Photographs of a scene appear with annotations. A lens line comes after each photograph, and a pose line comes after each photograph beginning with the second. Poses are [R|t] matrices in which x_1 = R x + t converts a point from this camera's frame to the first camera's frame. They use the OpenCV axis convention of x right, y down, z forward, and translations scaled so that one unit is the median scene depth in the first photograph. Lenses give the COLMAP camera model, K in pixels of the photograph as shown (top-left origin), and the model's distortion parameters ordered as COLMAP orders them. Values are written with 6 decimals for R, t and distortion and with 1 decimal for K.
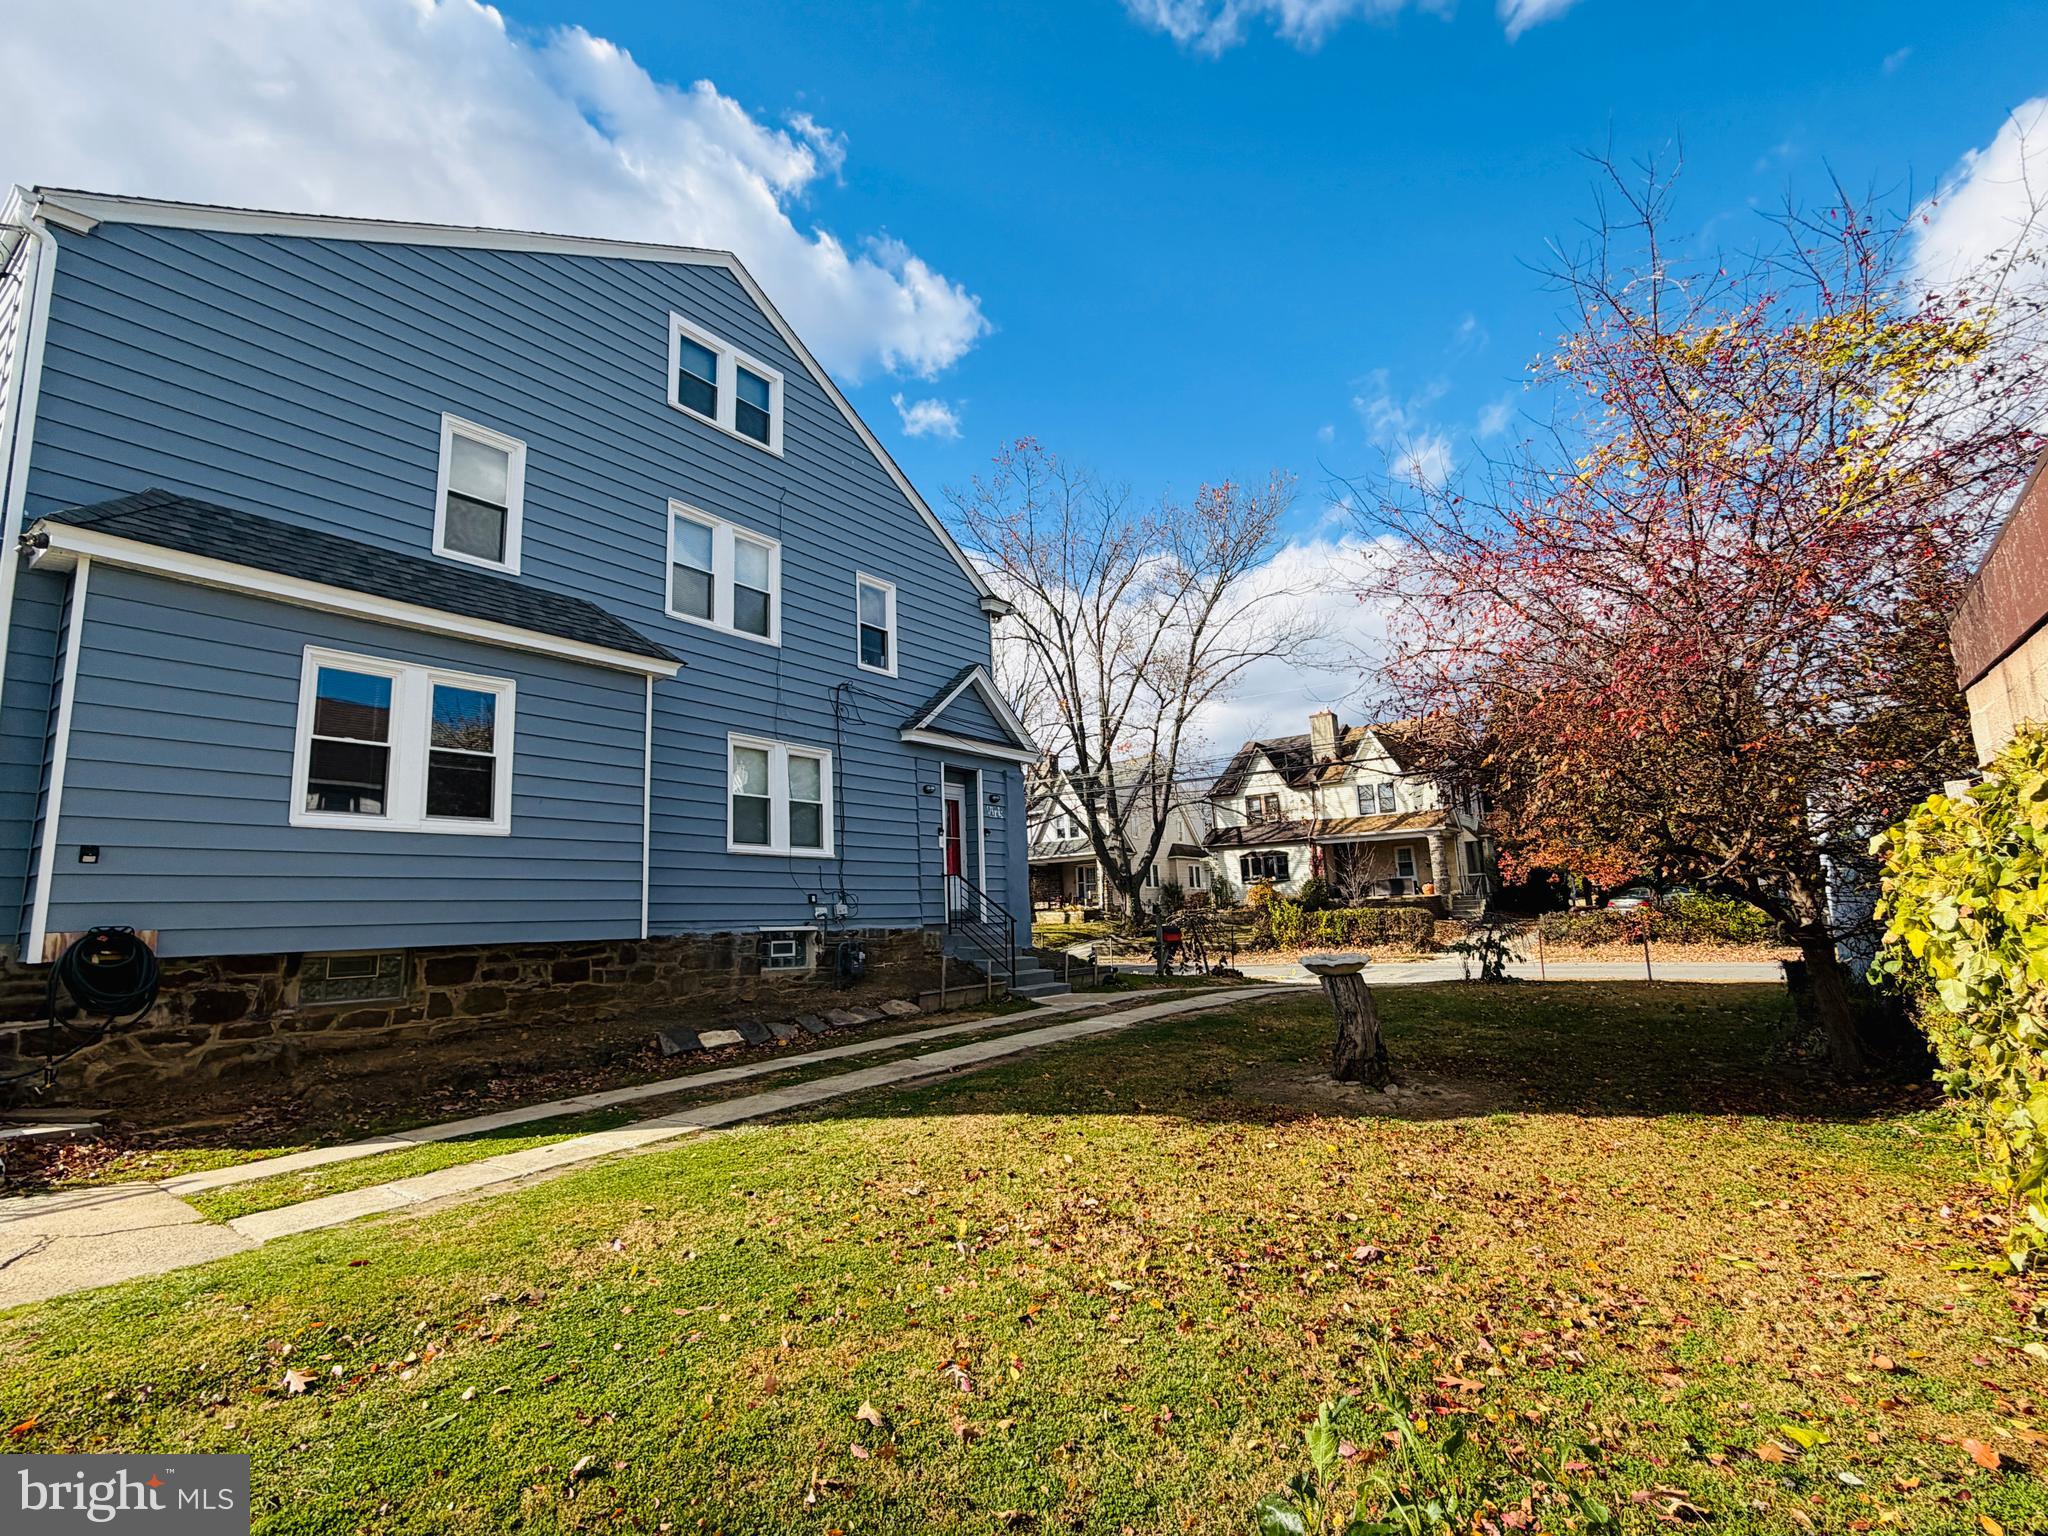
lens RADIAL K [[956.1, 0, 1023.6], [0, 956.1, 777.3], [0, 0, 1]] dist [0.000520, -0.000077]
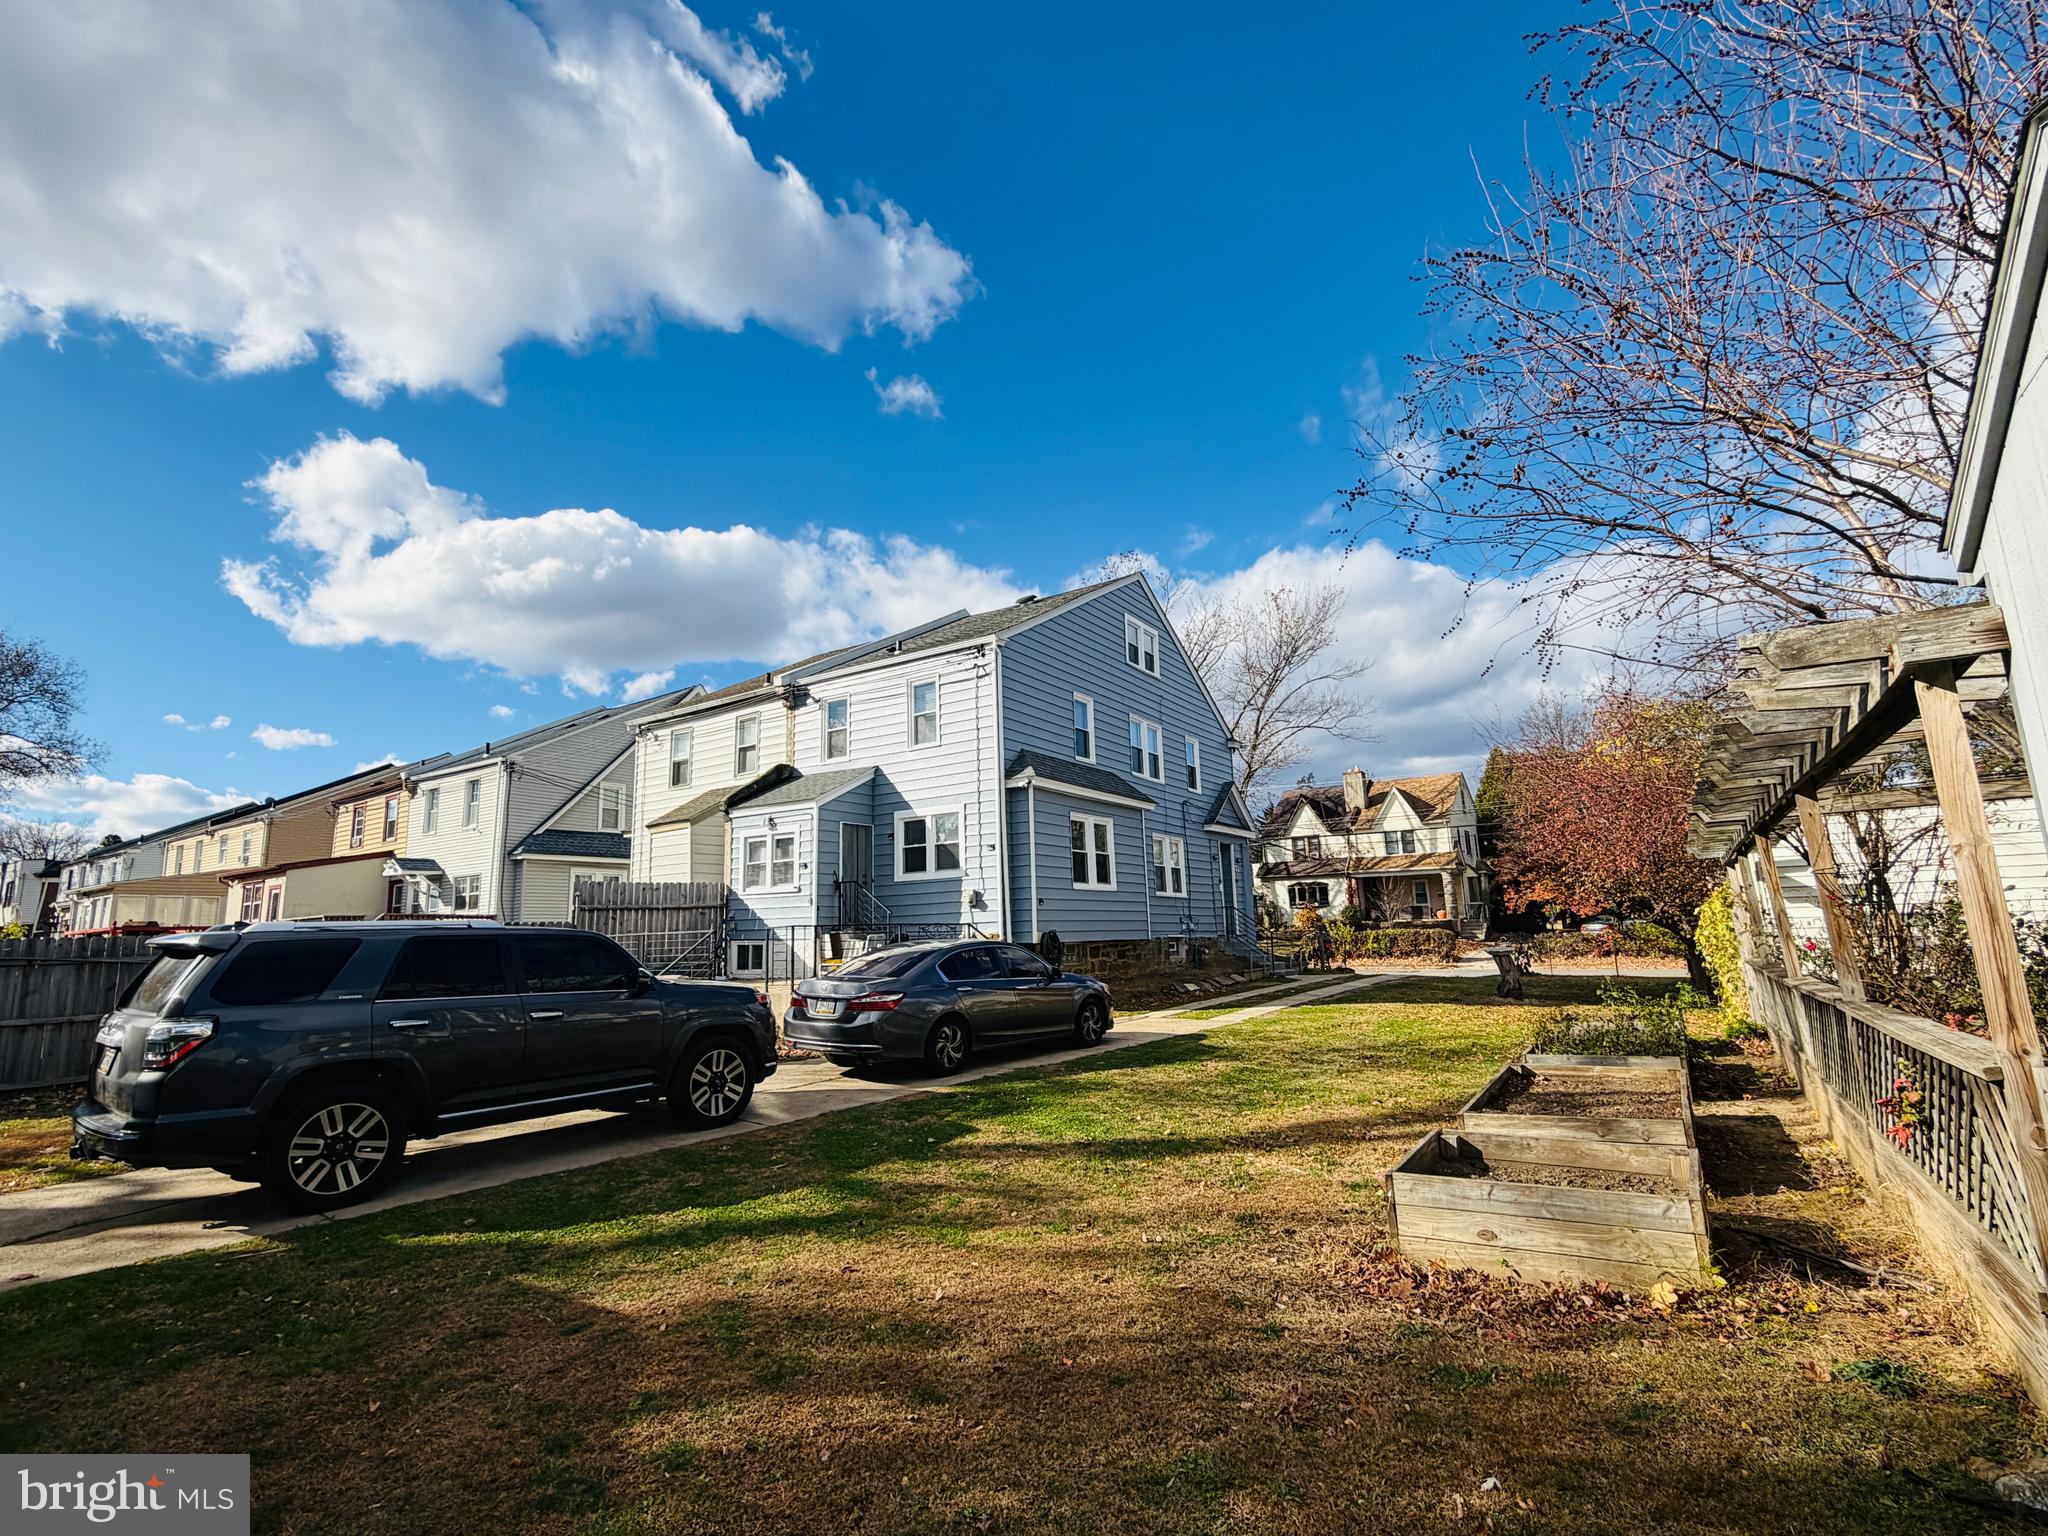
lens RADIAL K [[957.1, 0, 1024.0], [0, 957.1, 768.0], [0, 0, 1]] dist [-0.003538, -0.000789]
pose [[0.999298, 0.017128, 0.033326, -0.180381], [-0.016215, 0.999491, -0.027486, -0.034330], [-0.033780, 0.026927, 0.999066, -0.261202]]
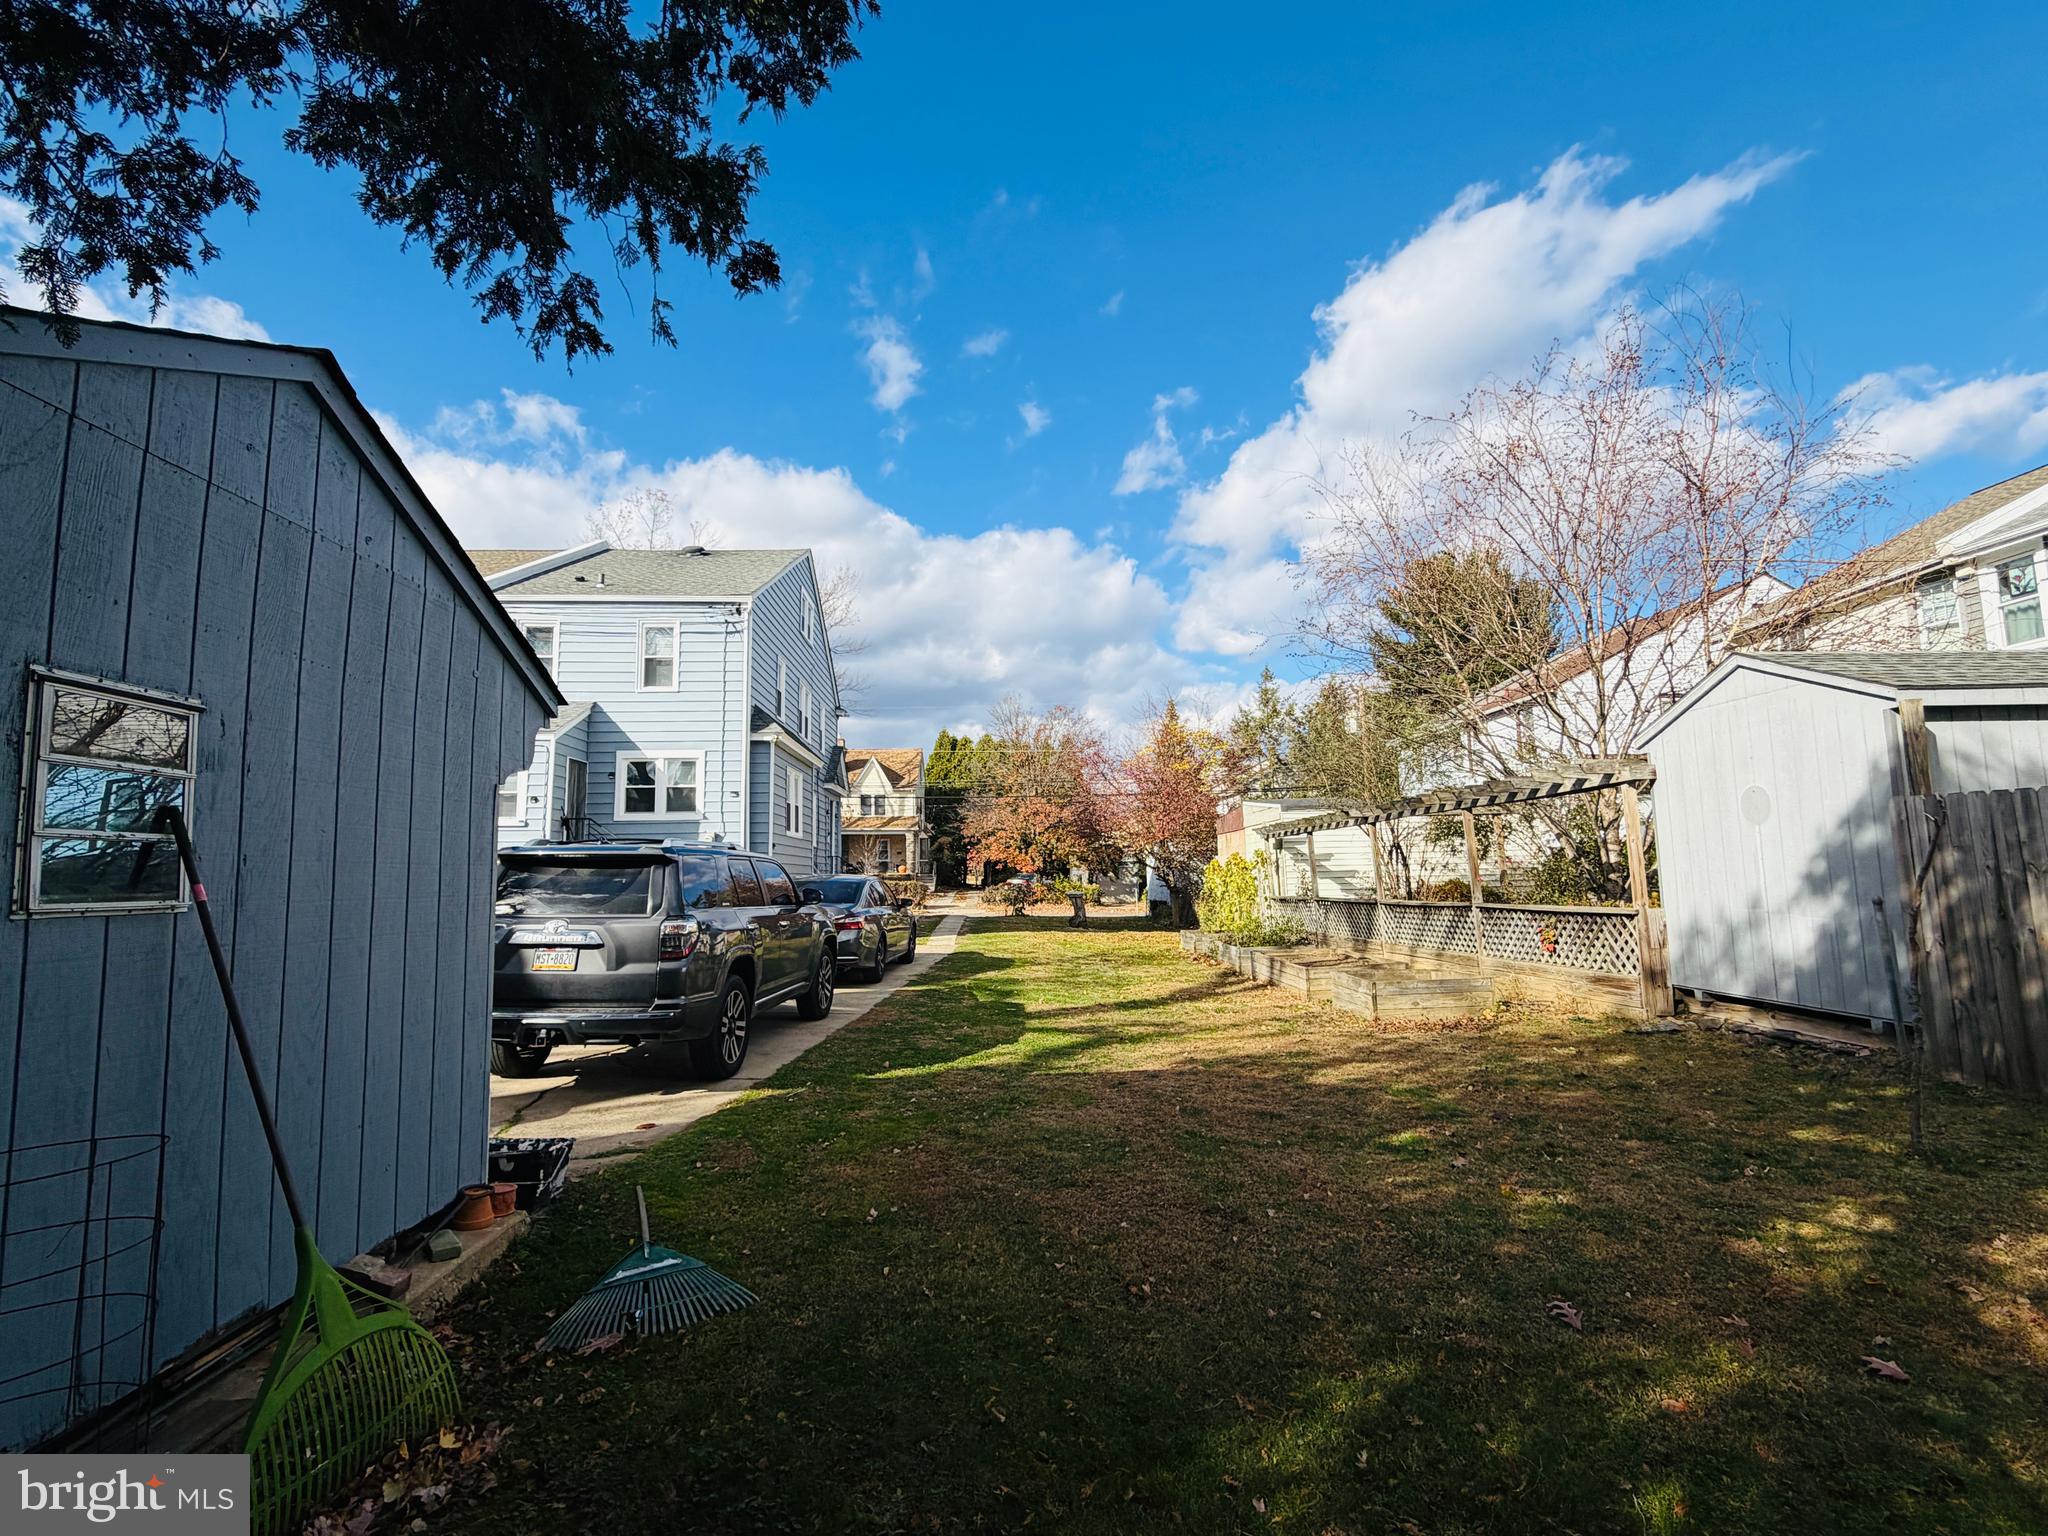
lens RADIAL K [[957.1, 0, 1024.0], [0, 957.1, 768.0], [0, 0, 1]] dist [-0.003538, -0.000789]
pose [[0.786766, 0.098331, 0.609369, -0.348980], [-0.107953, 0.993934, -0.021005, -0.028311], [-0.607738, -0.049257, 0.792609, -0.279967]]
